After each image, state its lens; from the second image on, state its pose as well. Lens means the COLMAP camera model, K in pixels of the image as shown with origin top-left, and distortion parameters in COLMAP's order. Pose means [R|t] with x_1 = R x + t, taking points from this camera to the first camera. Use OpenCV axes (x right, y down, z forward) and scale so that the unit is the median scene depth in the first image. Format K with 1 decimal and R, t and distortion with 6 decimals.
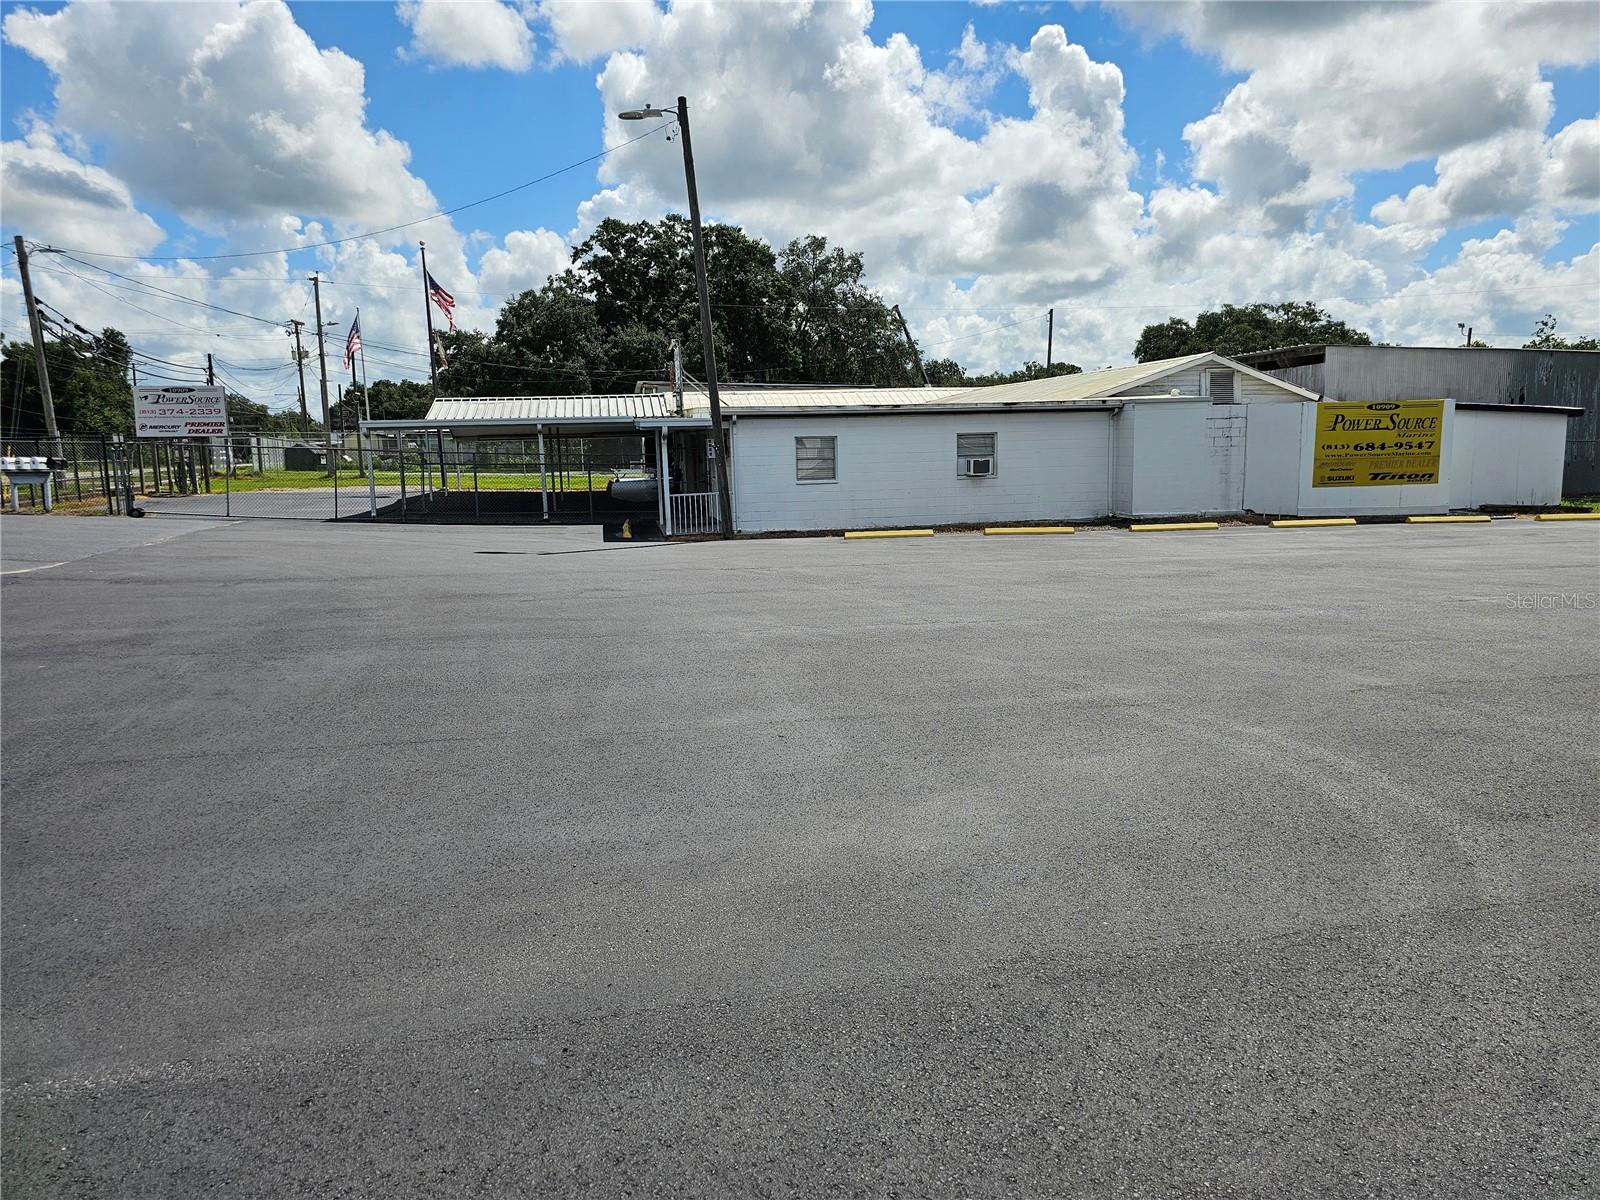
lens RADIAL K [[1092.5, 0, 799.1], [0, 1092.5, 624.1], [0, 0, 1]] dist [0.064492, -0.058041]
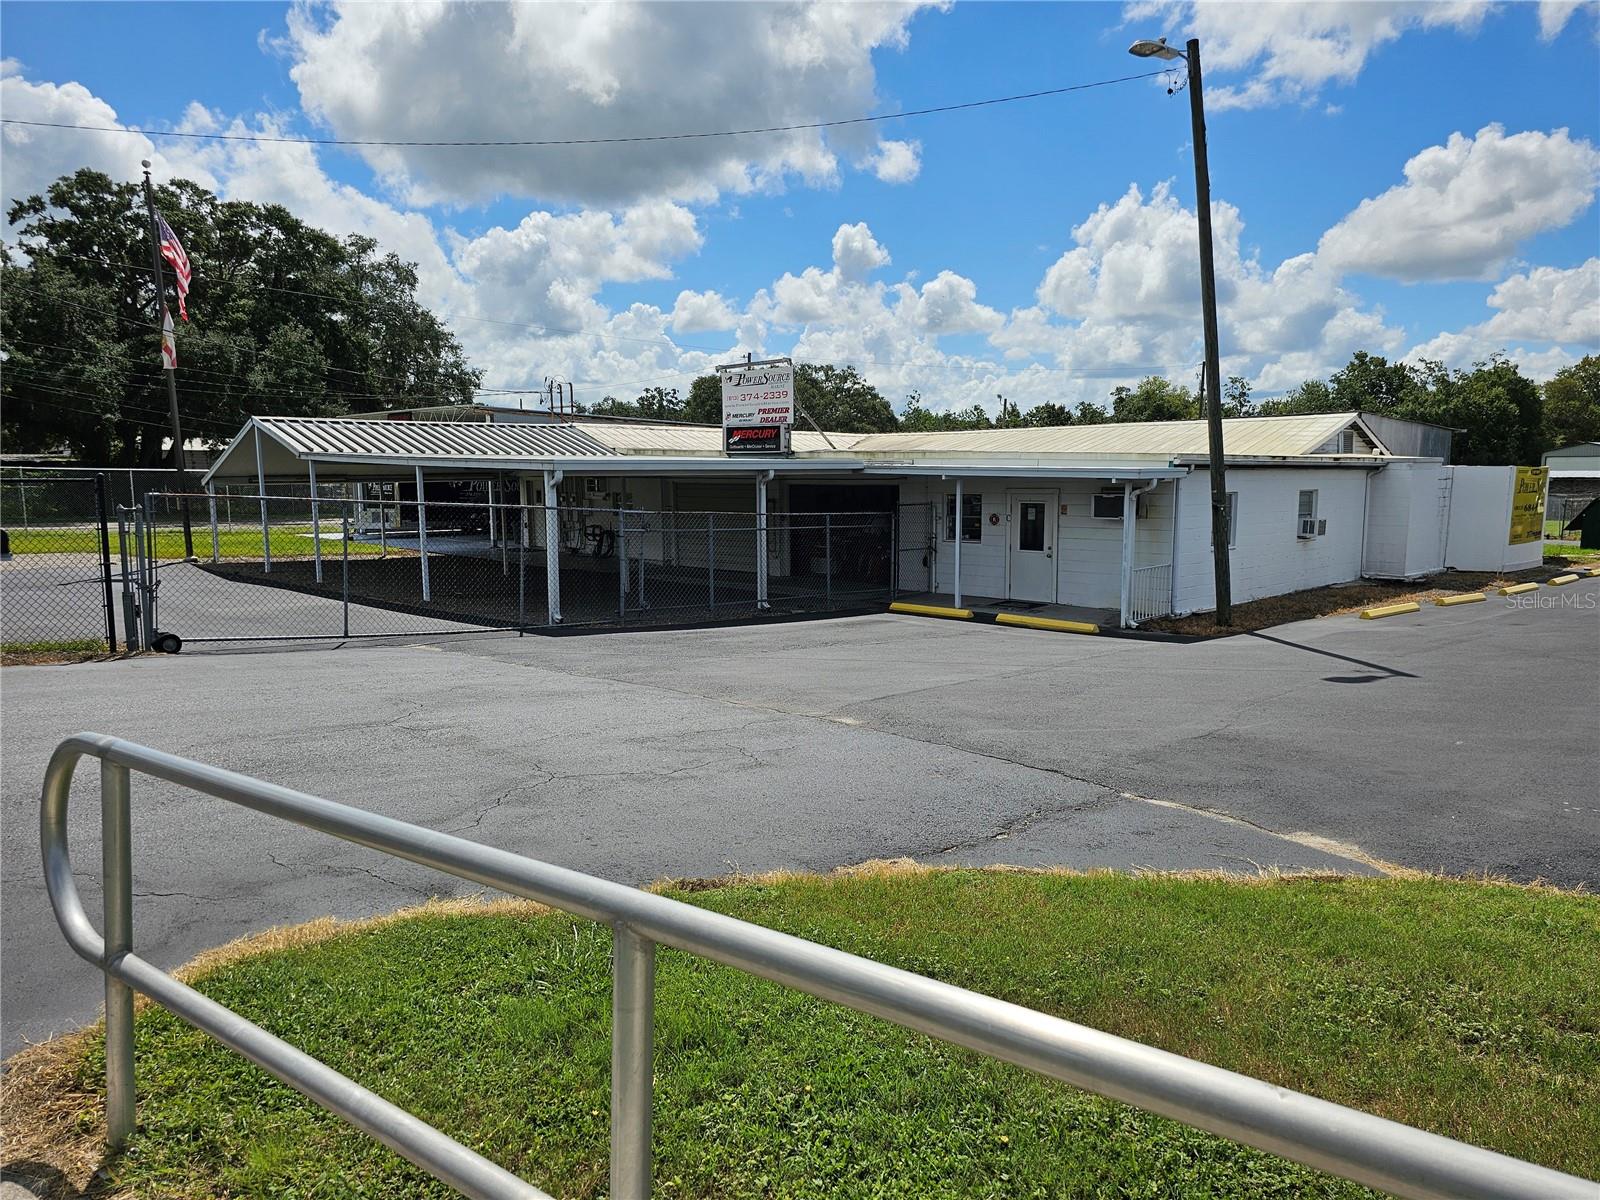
lens RADIAL K [[1092.5, 0, 799.1], [0, 1092.5, 624.1], [0, 0, 1]] dist [0.064492, -0.058041]
pose [[0.821068, -0.056819, 0.567995, -0.211222], [0.077965, 0.996872, -0.012982, -0.028640], [-0.565481, 0.054943, 0.822929, 0.157841]]
